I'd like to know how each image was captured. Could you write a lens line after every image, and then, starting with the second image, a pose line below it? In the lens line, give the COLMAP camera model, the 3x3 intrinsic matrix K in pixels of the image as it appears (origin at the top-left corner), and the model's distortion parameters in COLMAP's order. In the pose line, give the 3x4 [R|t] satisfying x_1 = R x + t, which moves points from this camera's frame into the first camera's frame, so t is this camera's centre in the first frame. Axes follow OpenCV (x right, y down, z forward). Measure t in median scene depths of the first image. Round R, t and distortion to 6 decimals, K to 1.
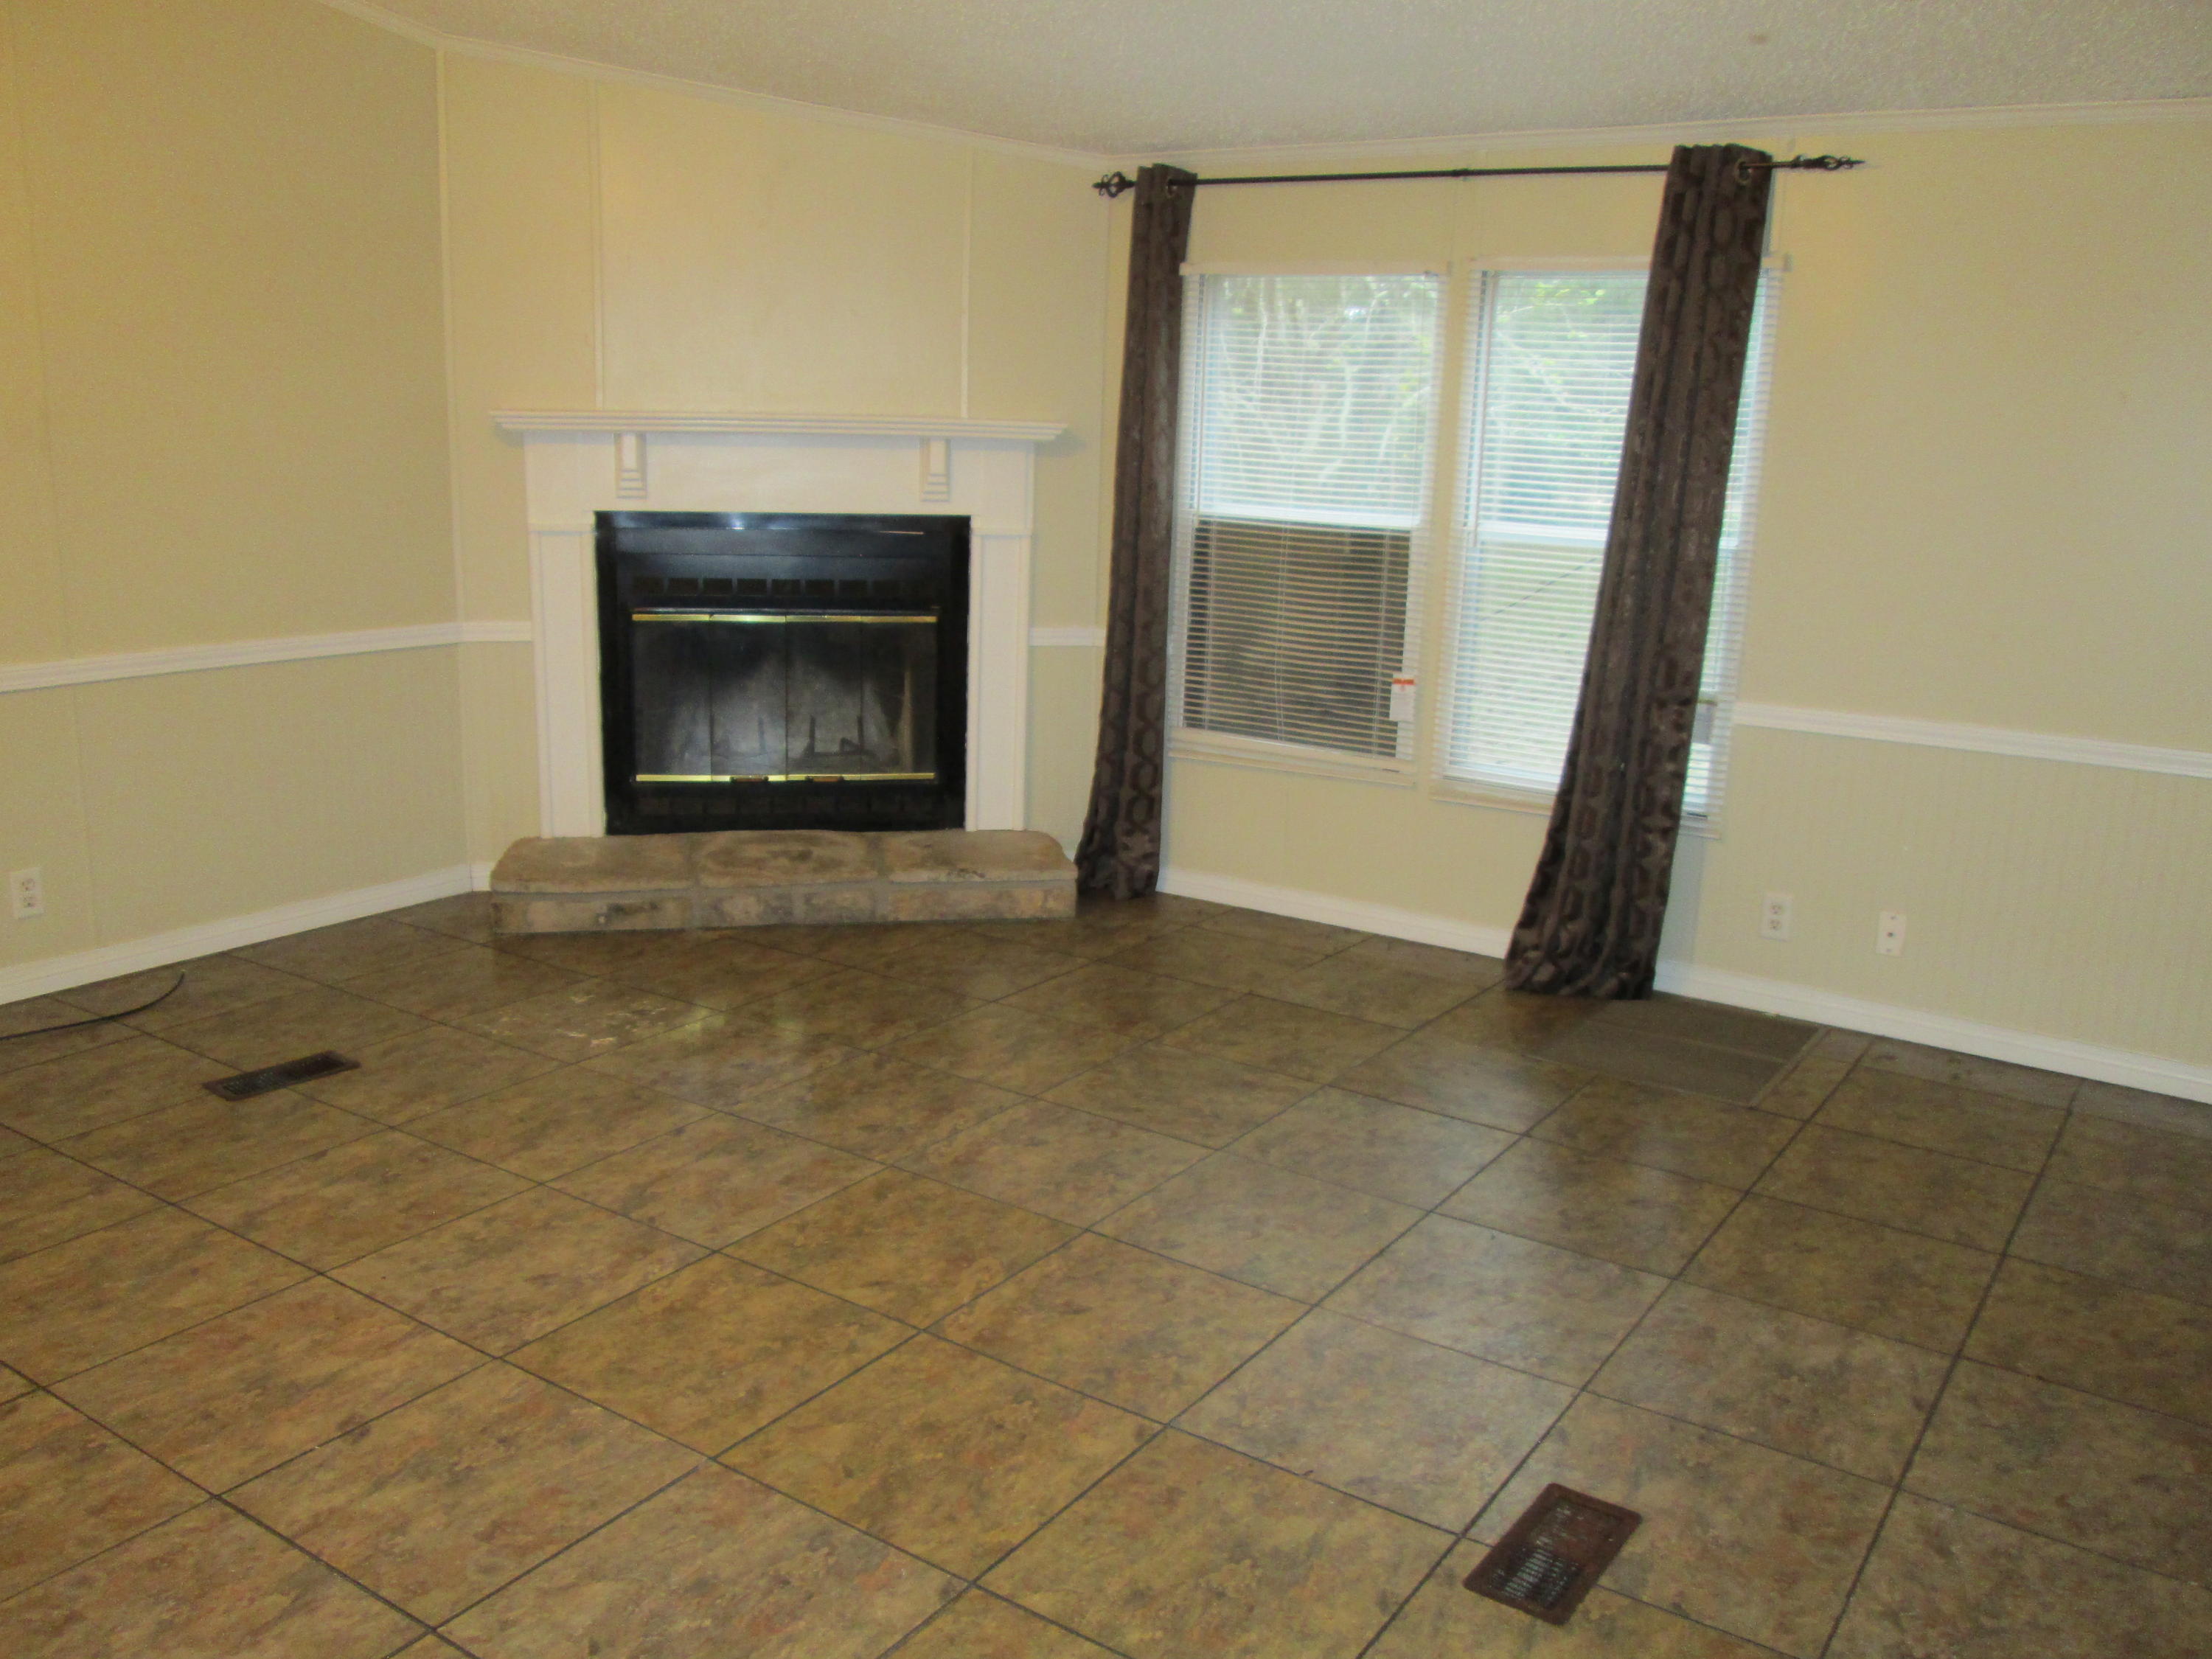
lens RADIAL K [[1846.3, 0, 1106.0], [0, 1846.3, 829.5], [0, 0, 1]] dist [-0.051809, 0.068470]
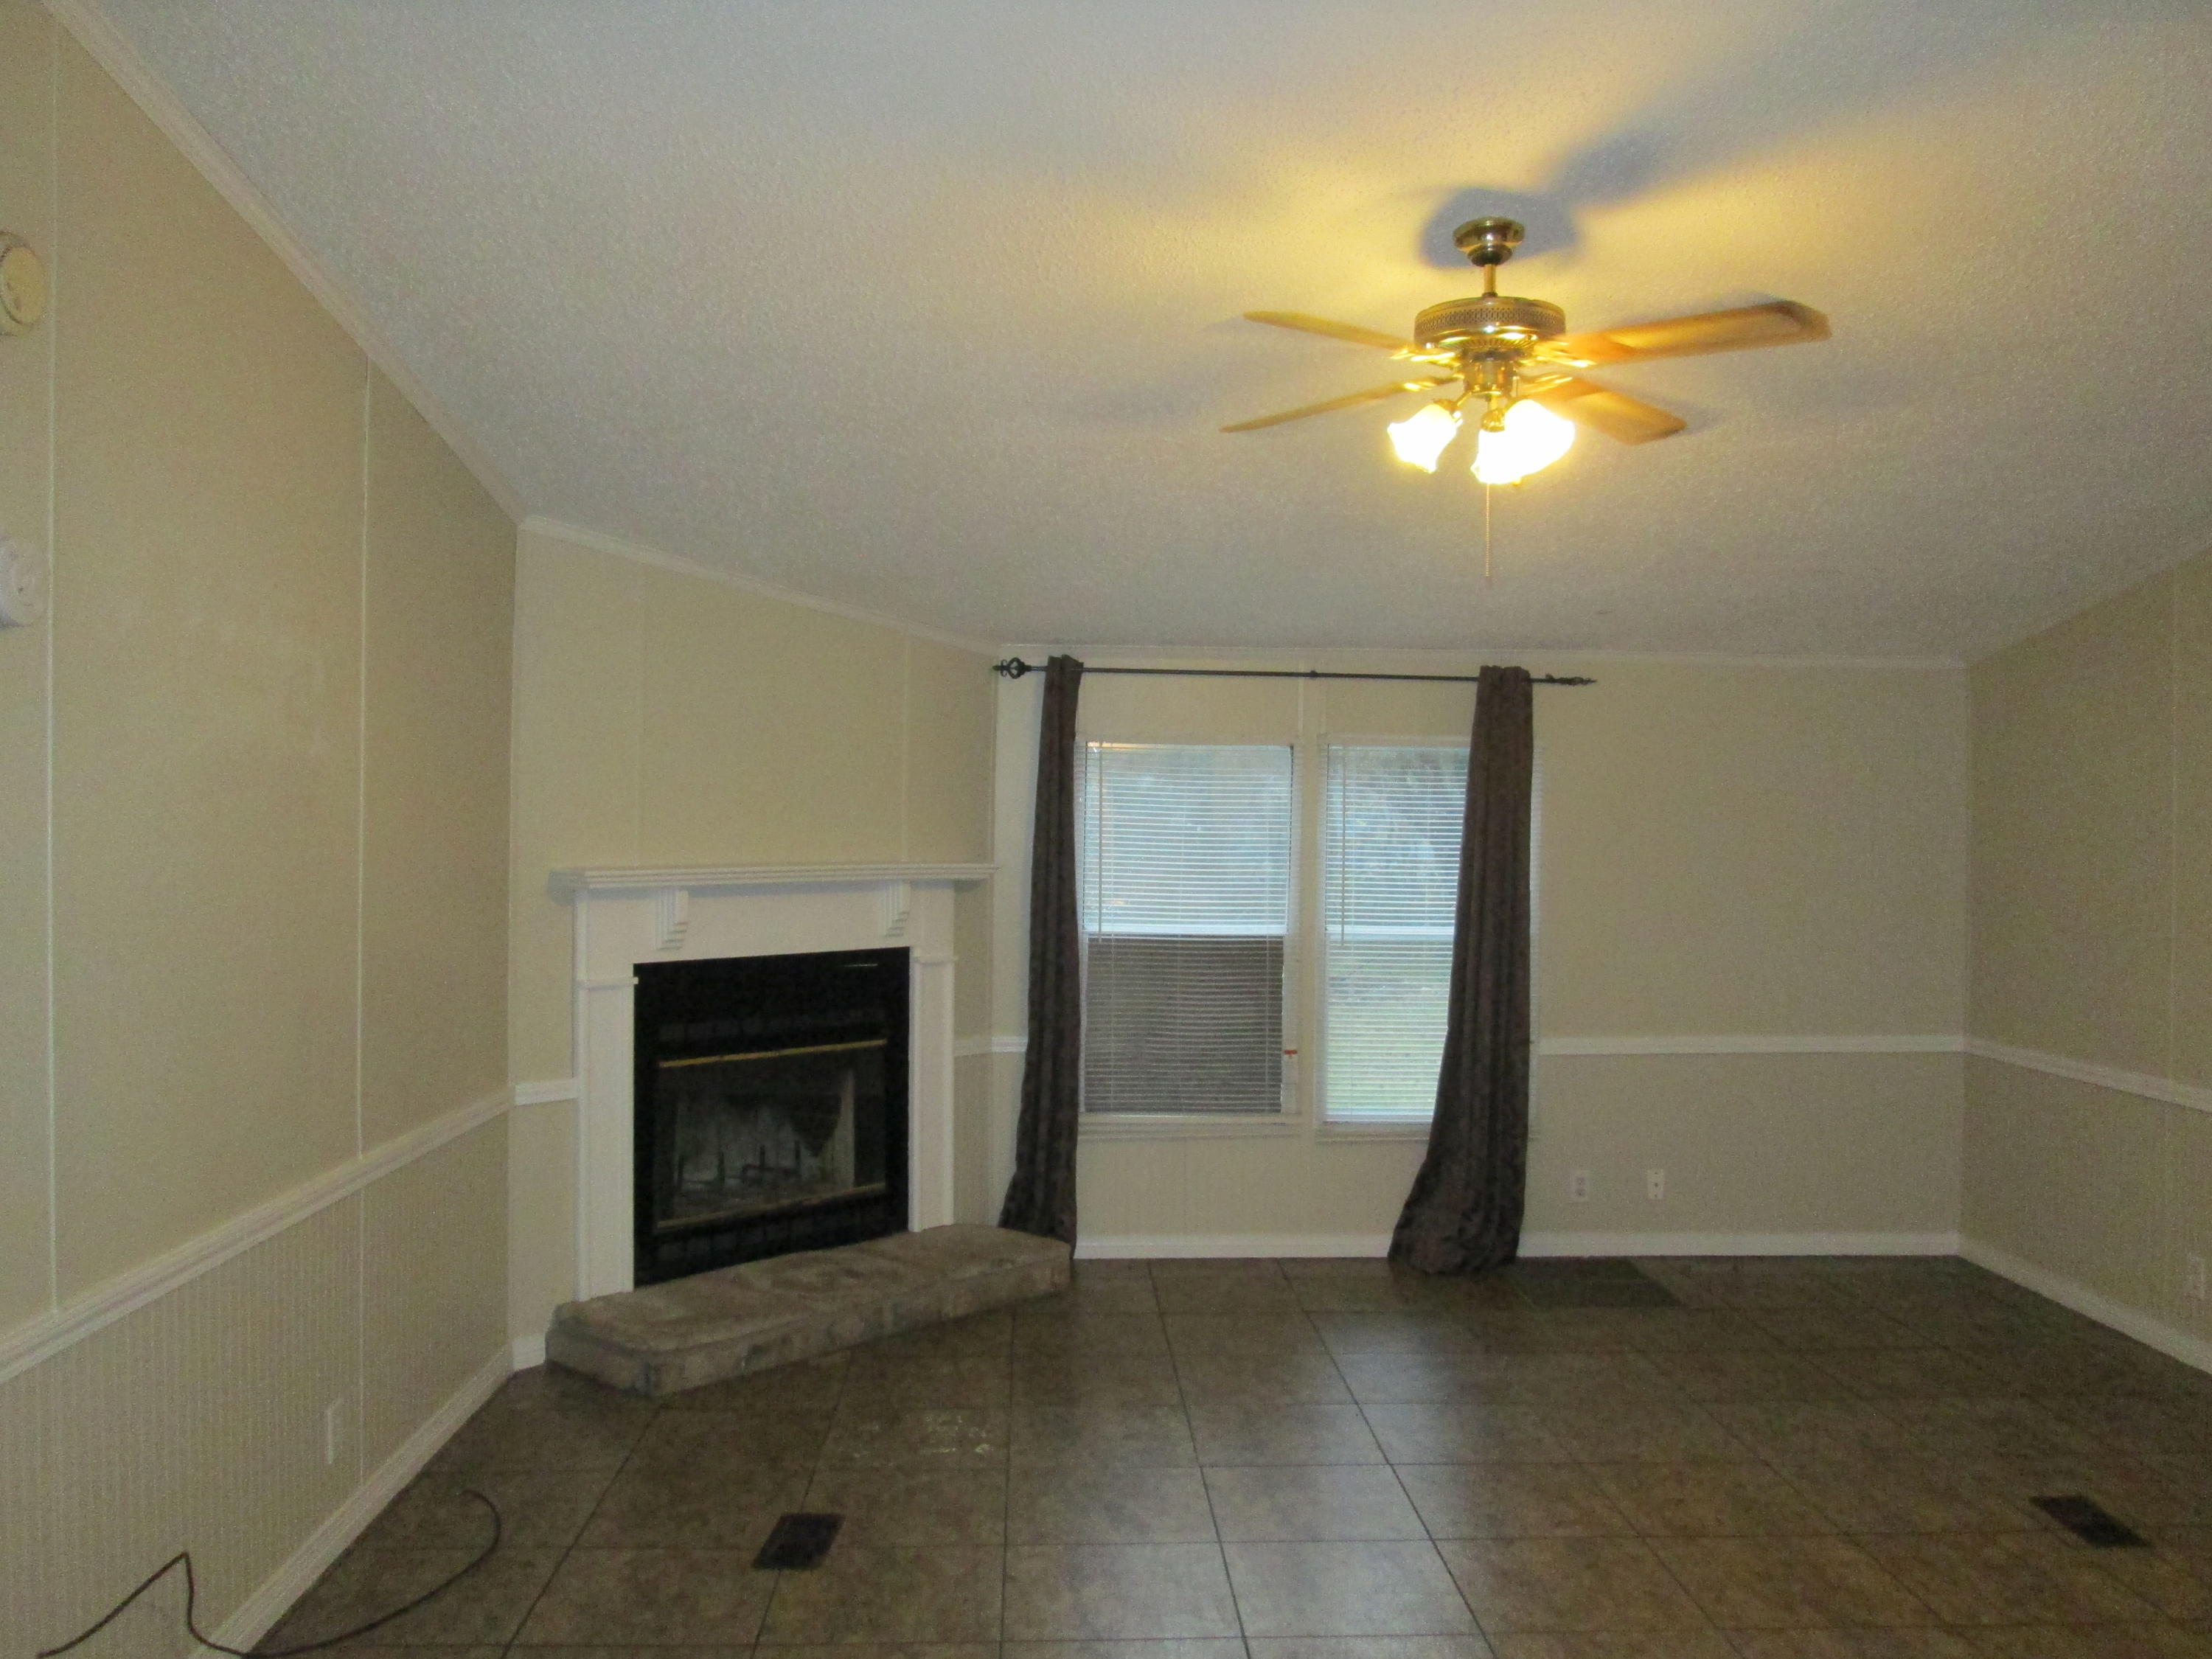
lens RADIAL K [[1838.7, 0, 1110.6], [0, 1838.7, 839.2], [0, 0, 1]] dist [-0.060751, 0.036422]
pose [[0.807431, -0.029582, 0.589219, -0.678574], [0.147599, 0.977109, -0.153205, -0.047586], [-0.571199, 0.210671, 0.793315, 0.028348]]
